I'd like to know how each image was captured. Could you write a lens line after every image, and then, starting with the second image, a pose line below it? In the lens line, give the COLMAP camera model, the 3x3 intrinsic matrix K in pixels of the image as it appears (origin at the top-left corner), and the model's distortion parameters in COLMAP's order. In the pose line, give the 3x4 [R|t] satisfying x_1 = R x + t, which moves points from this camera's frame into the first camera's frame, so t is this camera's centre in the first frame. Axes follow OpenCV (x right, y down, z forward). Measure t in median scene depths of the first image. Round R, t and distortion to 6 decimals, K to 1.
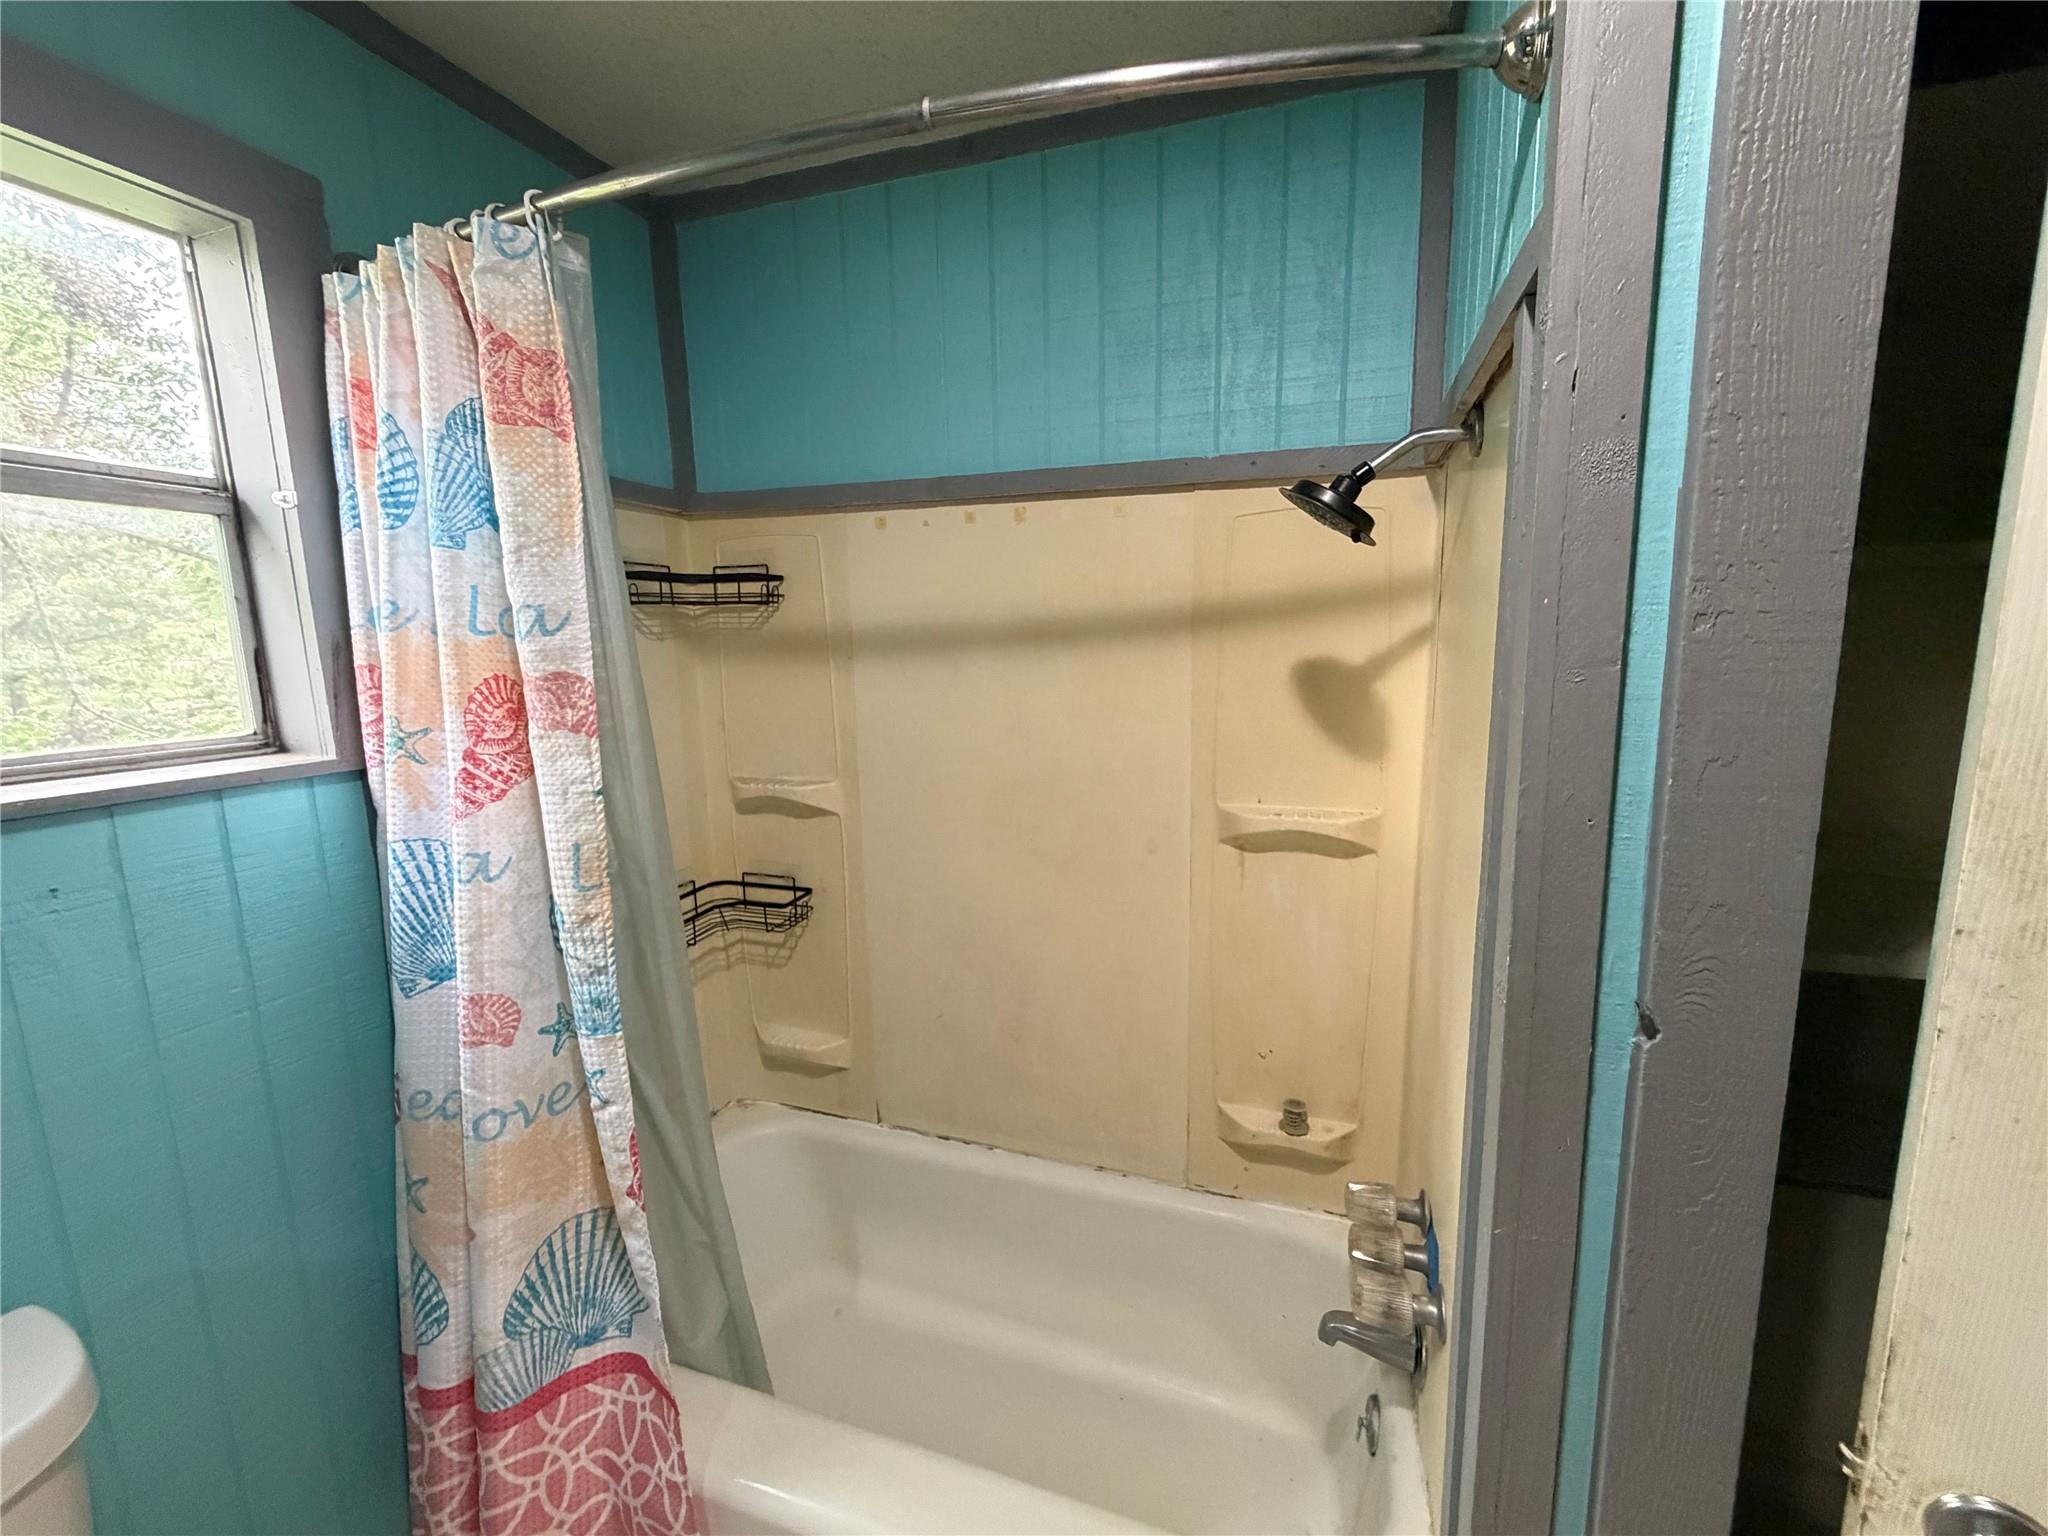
lens RADIAL K [[815.4, 0, 1019.7], [0, 815.4, 756.8], [0, 0, 1]] dist [-0.003821, 0.000153]
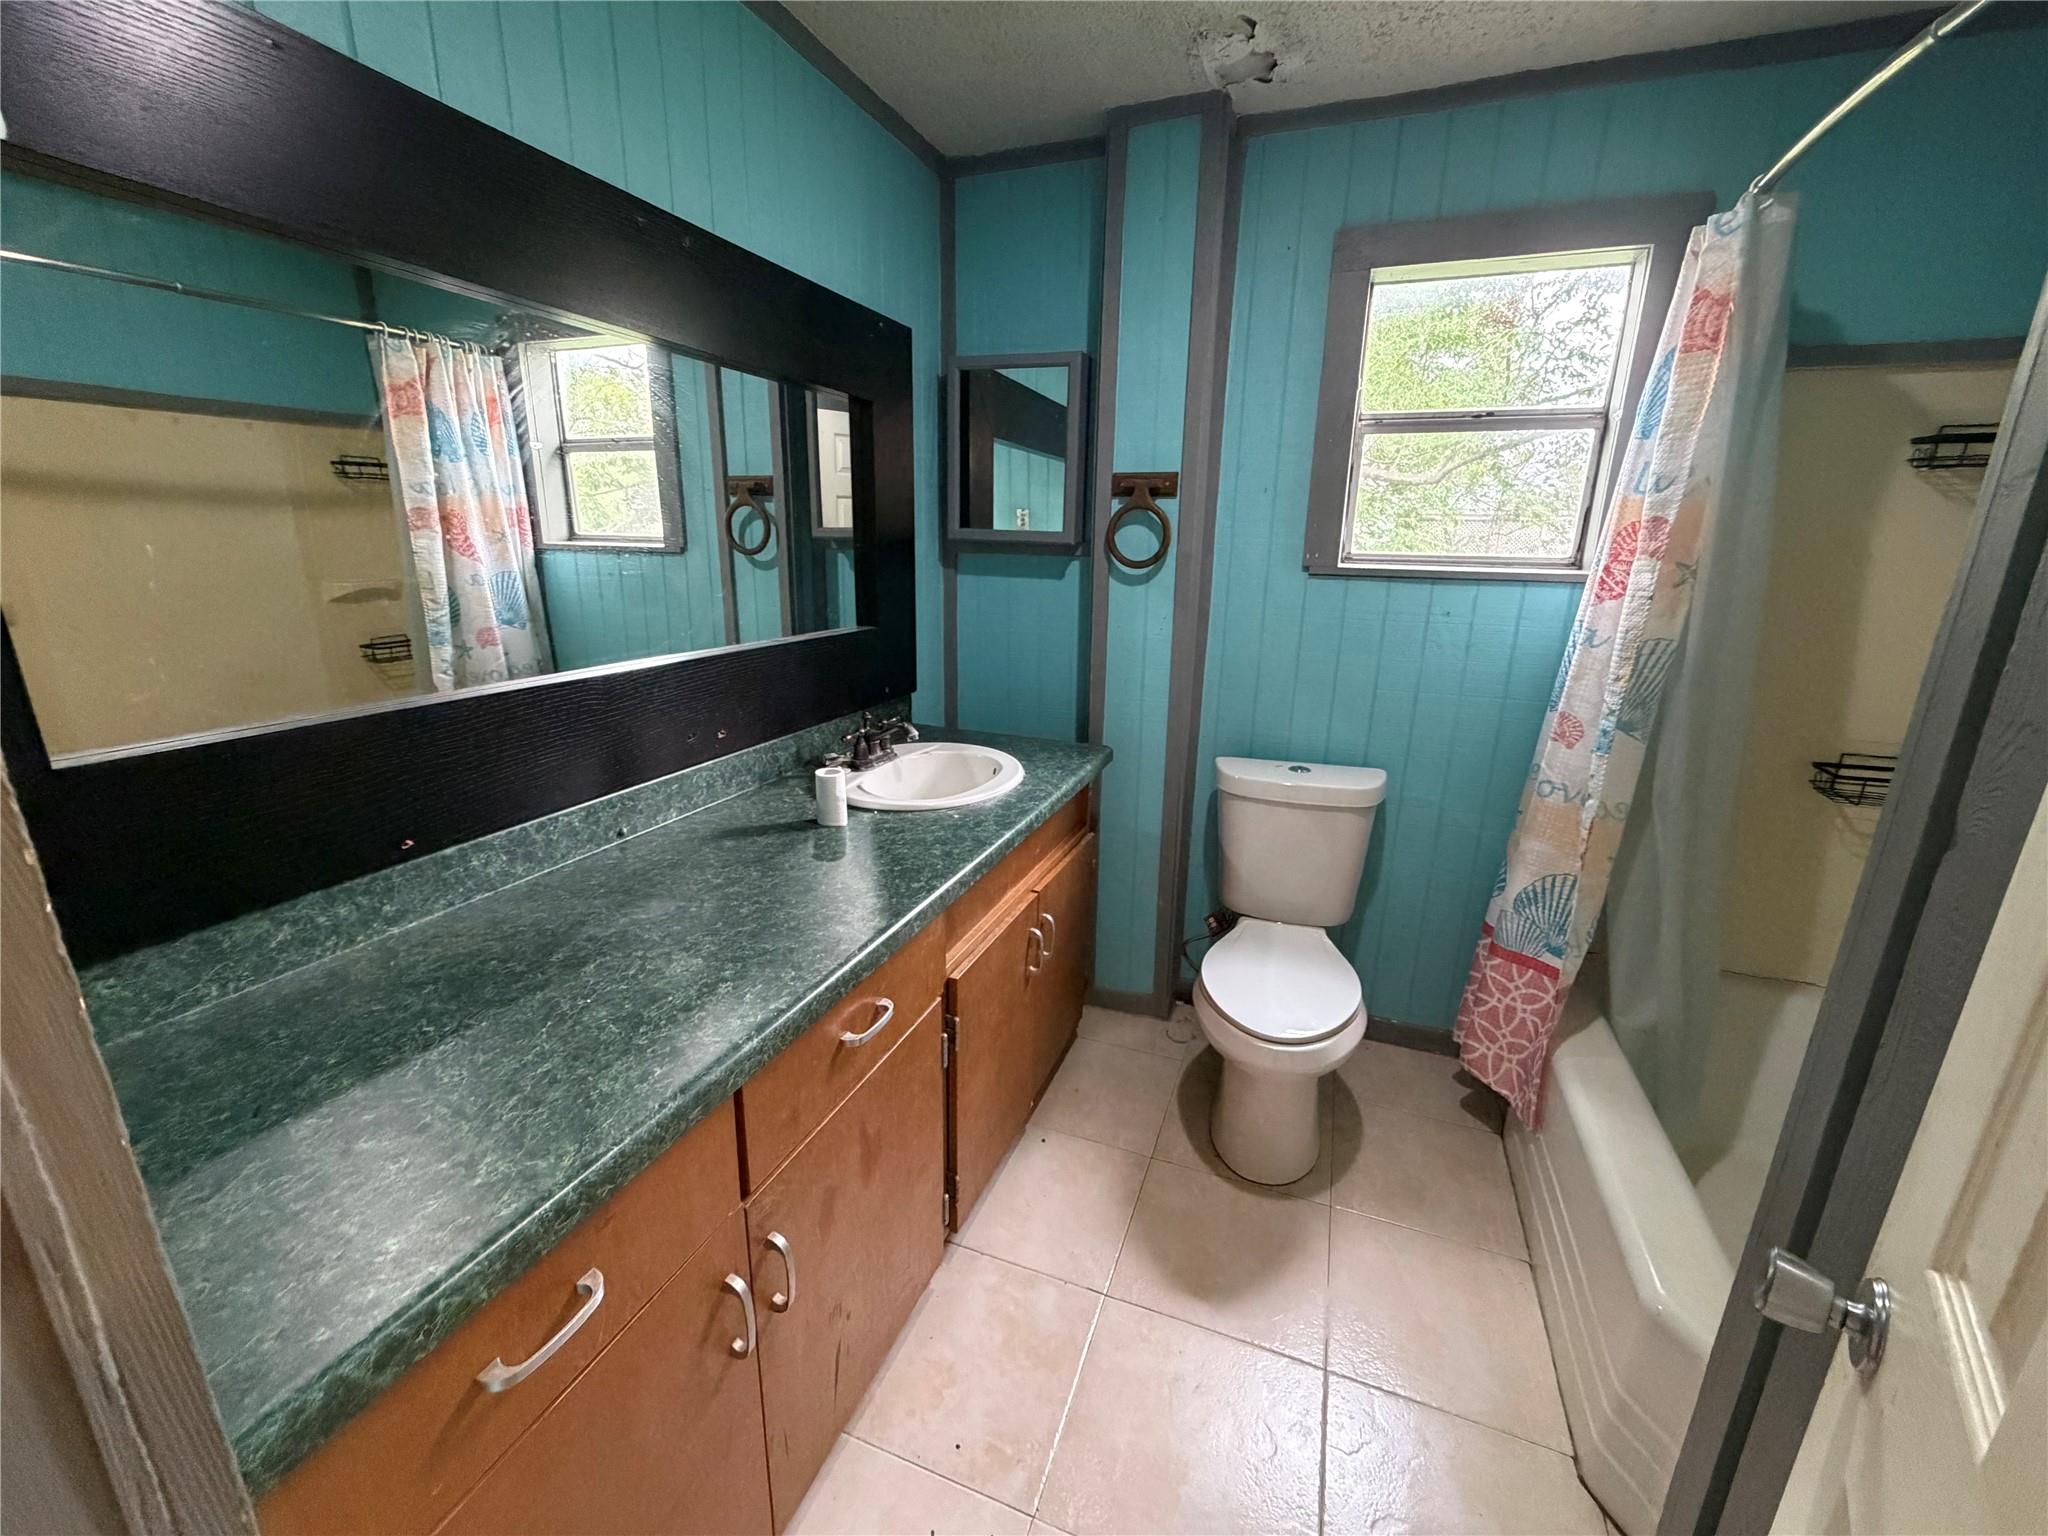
lens RADIAL K [[815.4, 0, 1030.3], [0, 815.4, 760.3], [0, 0, 1]] dist [-0.003821, 0.000153]
pose [[-0.005296, 0.298132, -0.954510, 1.013060], [-0.168749, 0.940568, 0.294714, 0.073468], [0.985645, 0.162633, 0.045328, -0.171306]]
